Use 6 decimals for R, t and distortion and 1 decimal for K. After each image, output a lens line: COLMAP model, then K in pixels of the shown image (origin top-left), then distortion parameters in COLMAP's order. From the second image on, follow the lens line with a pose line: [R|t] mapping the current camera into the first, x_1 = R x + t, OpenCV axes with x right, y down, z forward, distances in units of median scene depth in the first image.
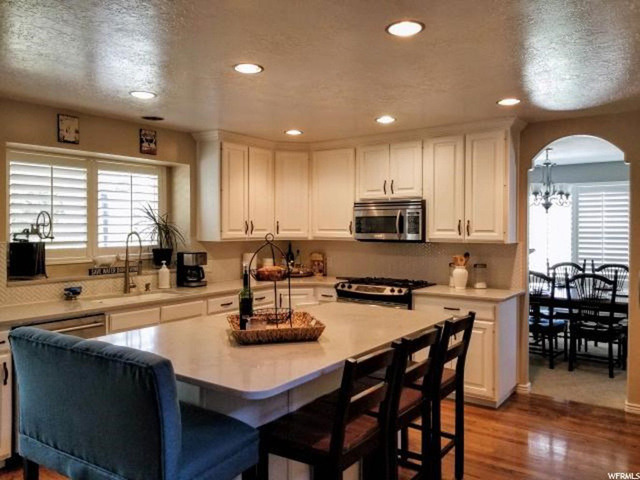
lens RADIAL K [[495.1, 0, 320.4], [0, 495.1, 219.1], [0, 0, 1]] dist [0.002147, -0.000928]
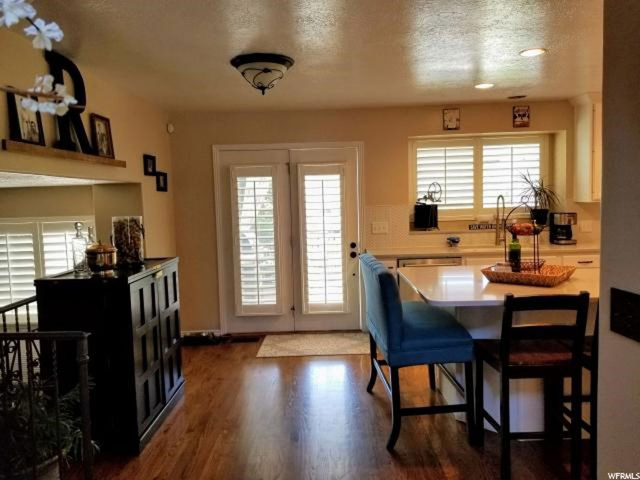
lens RADIAL K [[495.1, 0, 320.4], [0, 495.1, 219.1], [0, 0, 1]] dist [0.002147, -0.000928]
pose [[0.572903, 0.017780, -0.819431, 0.348482], [0.047546, 0.997360, 0.054883, -0.003897], [0.818243, -0.070403, 0.570545, -0.056831]]
